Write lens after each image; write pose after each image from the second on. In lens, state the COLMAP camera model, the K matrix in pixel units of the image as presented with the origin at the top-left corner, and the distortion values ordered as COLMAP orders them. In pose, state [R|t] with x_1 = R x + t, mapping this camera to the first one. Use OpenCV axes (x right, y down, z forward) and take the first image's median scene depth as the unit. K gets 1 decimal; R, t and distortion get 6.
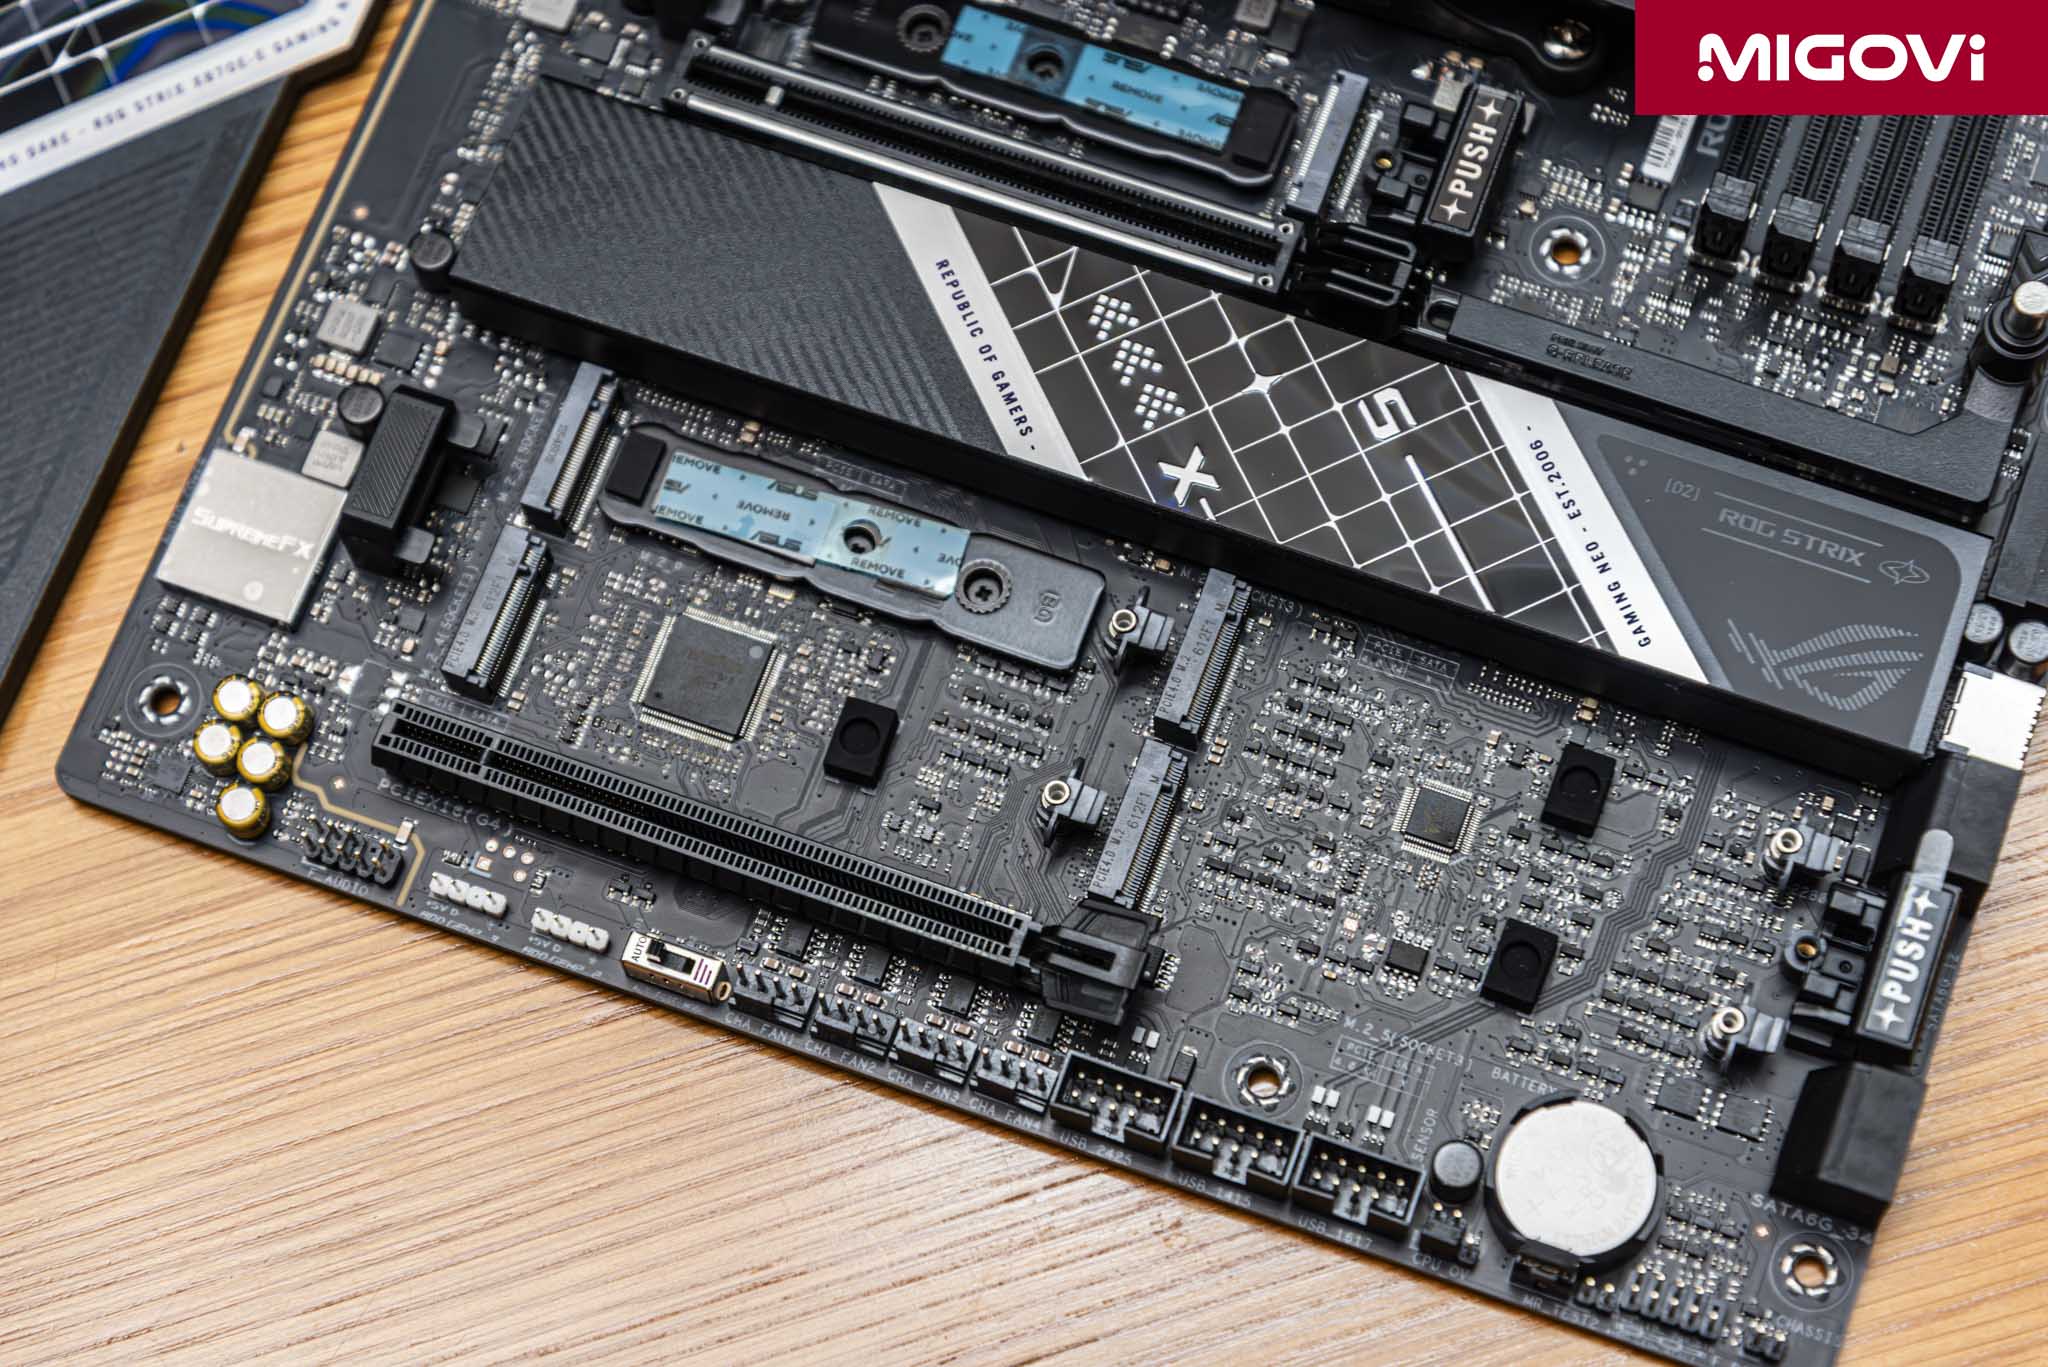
lens RADIAL K [[4428.0, 0, 1024.0], [0, 4428.0, 683.5], [0, 0, 1]] dist [0.023416, -0.539220]
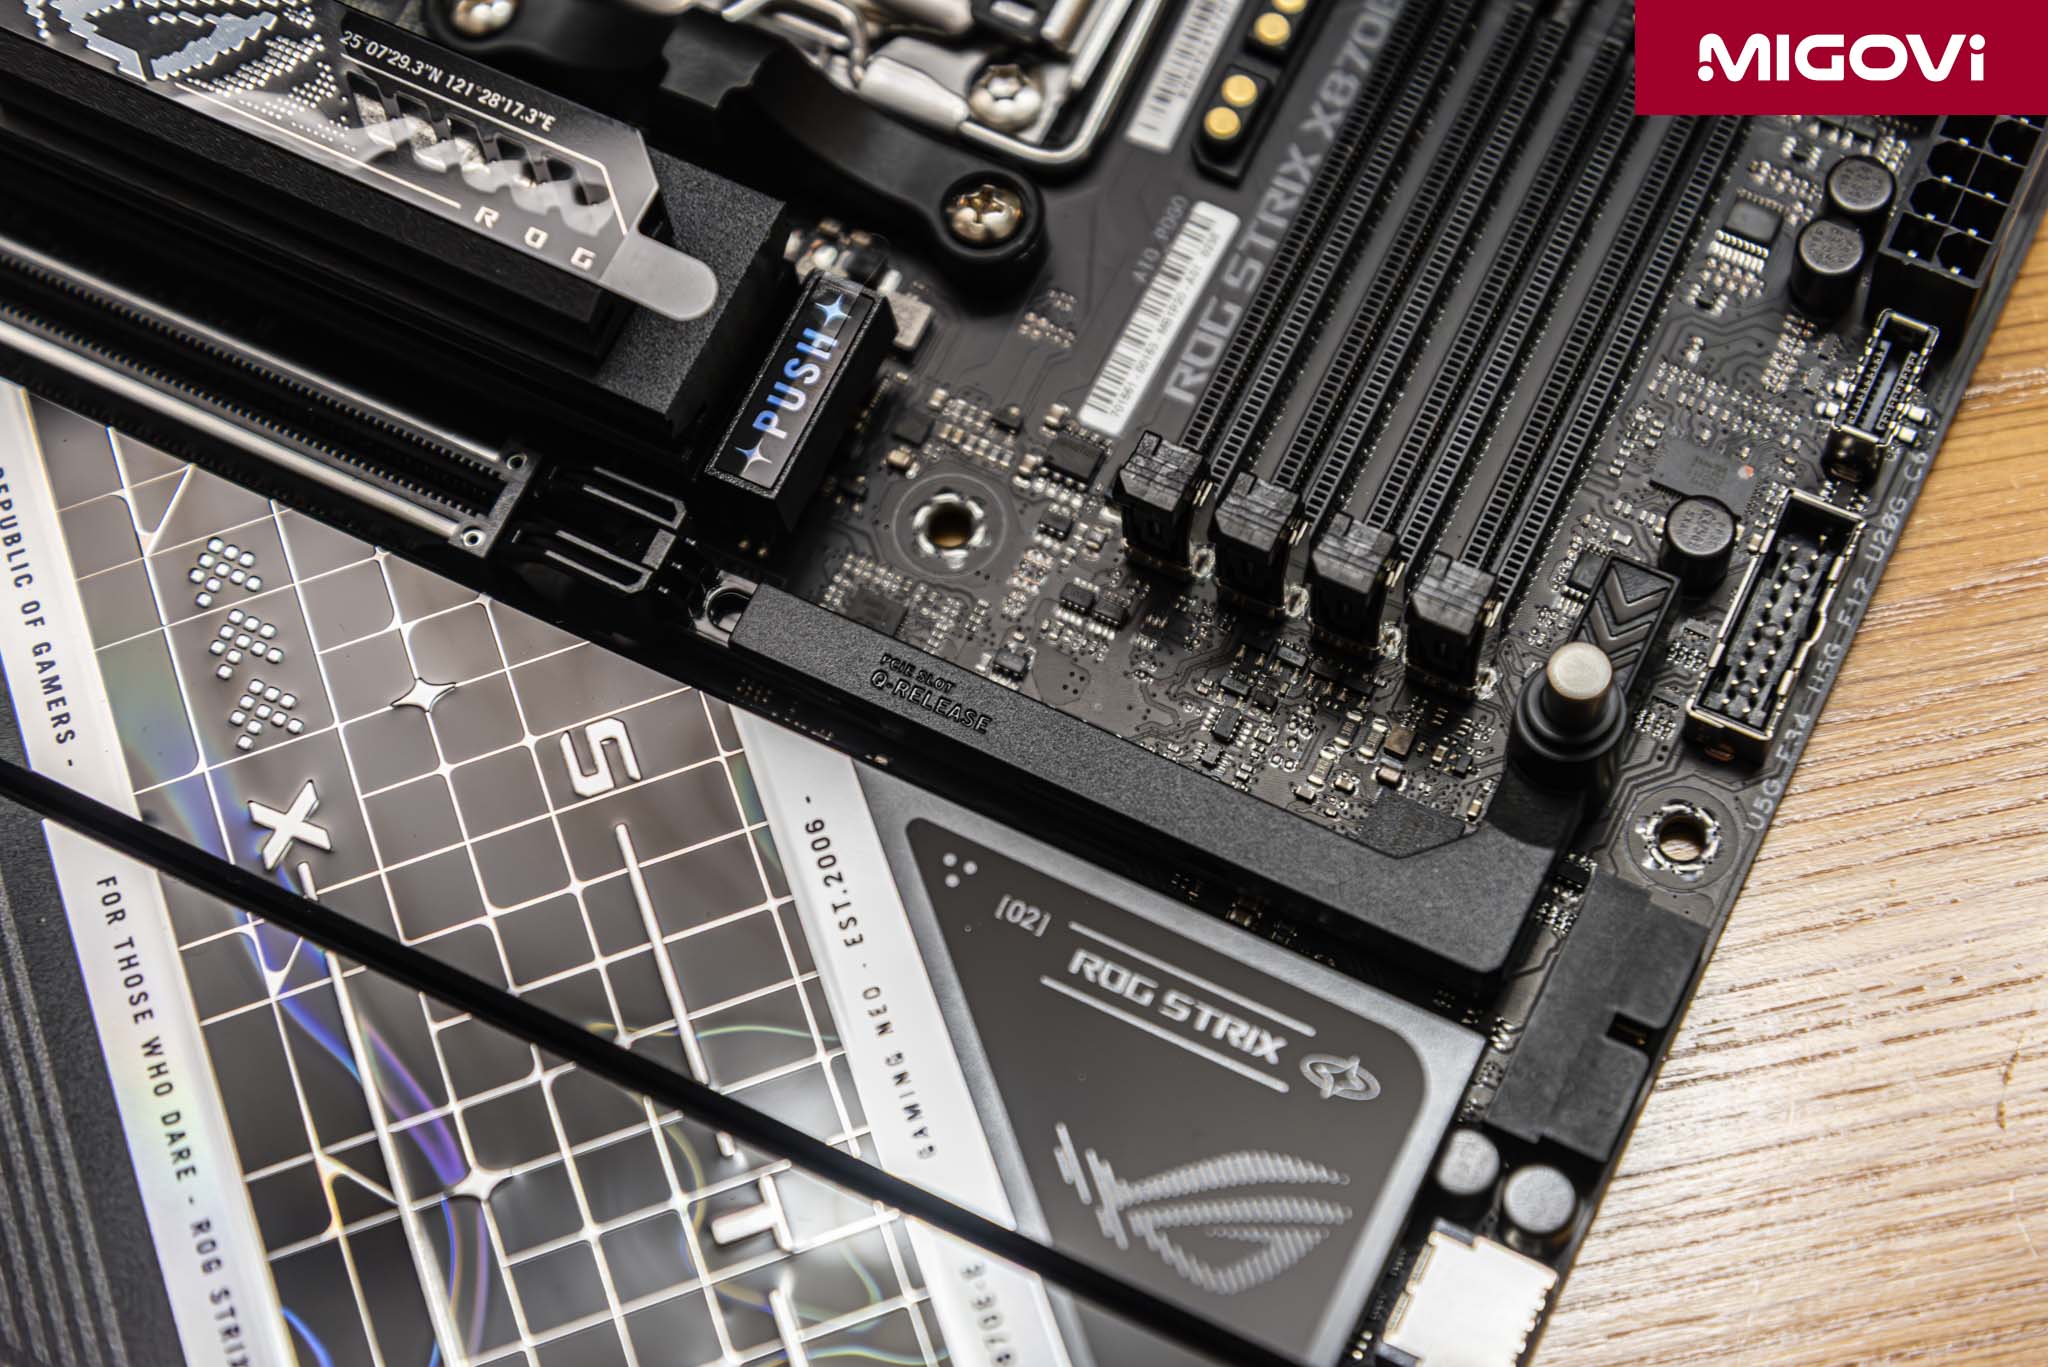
lens RADIAL K [[4064.6, 0, 1034.2], [0, 4064.6, 762.5], [0, 0, 1]] dist [-0.032477, 0.212477]
pose [[0.994984, 0.085152, -0.052506, 0.174436], [-0.085258, 0.996359, 0.000210, -0.064504], [0.052333, 0.004268, 0.998621, 0.391840]]
